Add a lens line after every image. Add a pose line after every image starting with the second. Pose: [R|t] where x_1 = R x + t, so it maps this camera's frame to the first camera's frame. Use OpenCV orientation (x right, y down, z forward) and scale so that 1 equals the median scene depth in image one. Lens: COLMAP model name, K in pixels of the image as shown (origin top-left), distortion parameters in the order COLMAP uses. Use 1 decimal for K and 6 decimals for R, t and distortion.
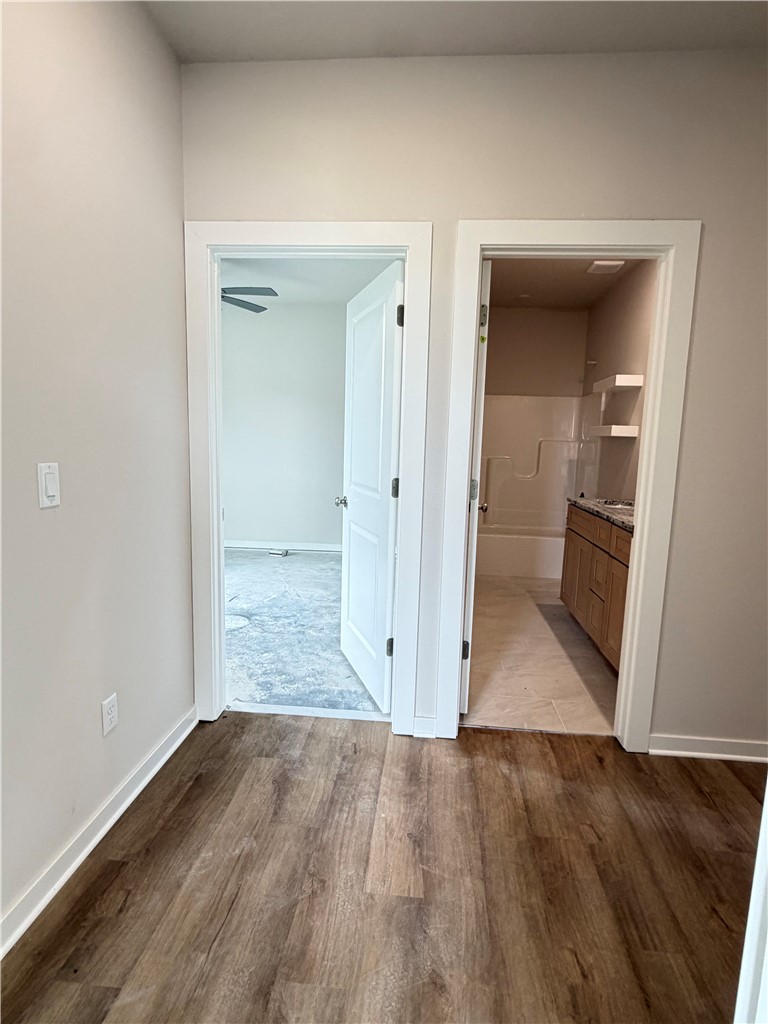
lens RADIAL K [[525.4, 0, 384.3], [0, 525.4, 507.3], [0, 0, 1]] dist [-0.001139, -0.001206]
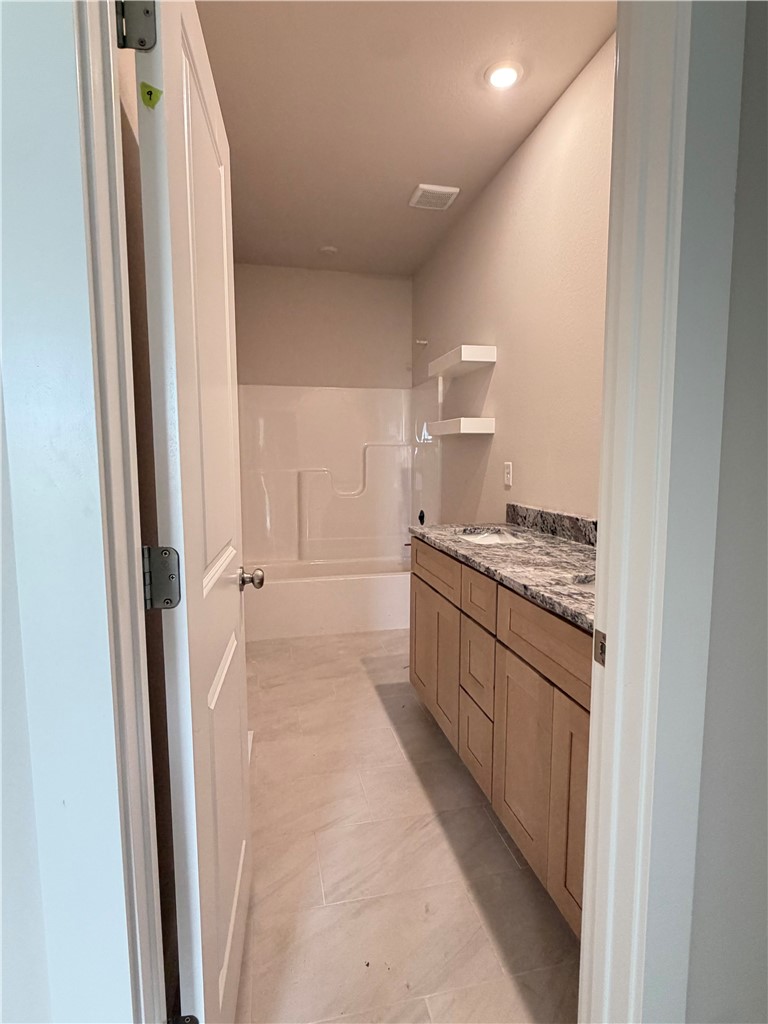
lens RADIAL K [[525.4, 0, 382.2], [0, 525.4, 511.4], [0, 0, 1]] dist [-0.001139, -0.001206]
pose [[0.950252, -0.068267, 0.303910, 0.108541], [0.073333, 0.997294, -0.005276, -0.033775], [-0.302727, 0.027300, 0.952686, 0.352292]]
